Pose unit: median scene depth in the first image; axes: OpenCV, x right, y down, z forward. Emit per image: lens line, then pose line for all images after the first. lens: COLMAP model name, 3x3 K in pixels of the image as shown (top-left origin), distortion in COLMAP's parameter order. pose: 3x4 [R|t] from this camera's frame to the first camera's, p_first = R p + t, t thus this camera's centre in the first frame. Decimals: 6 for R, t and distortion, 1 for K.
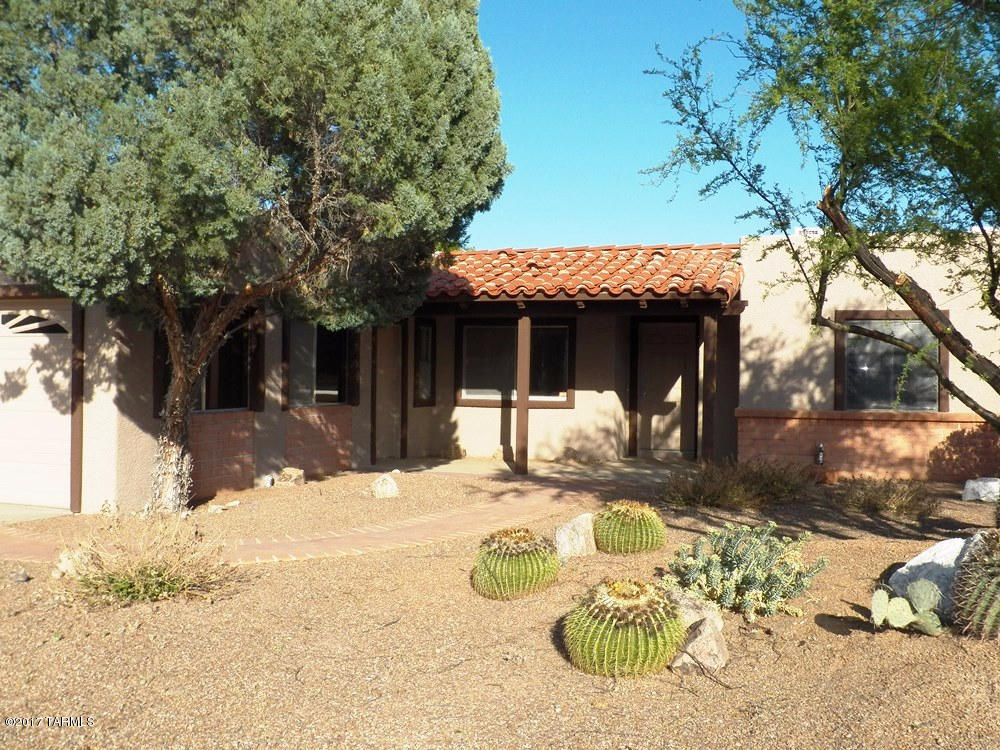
lens RADIAL K [[915.2, 0, 500.0], [0, 915.2, 375.0], [0, 0, 1]] dist [-0.036954, 0.005597]
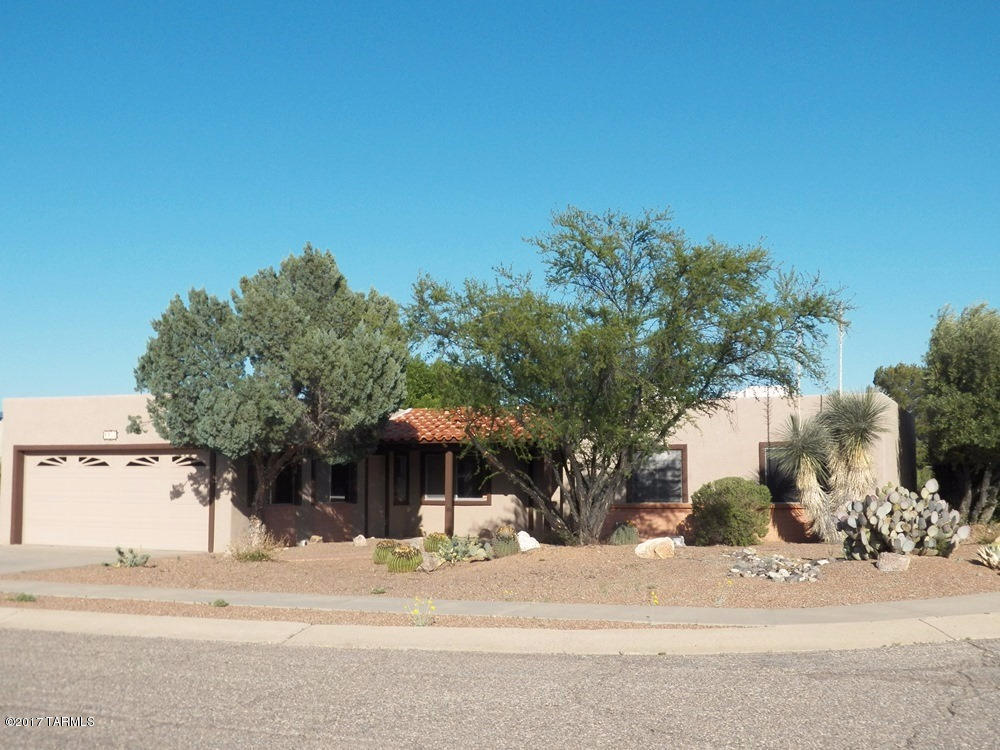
lens RADIAL K [[1551.8, 0, 500.0], [0, 1551.8, 375.0], [0, 0, 1]] dist [-0.036162, -0.045806]
pose [[0.990723, -0.020139, -0.134394, 0.634446], [0.009922, 0.997038, -0.076262, 0.020755], [0.135532, 0.074221, 0.987989, -2.312725]]
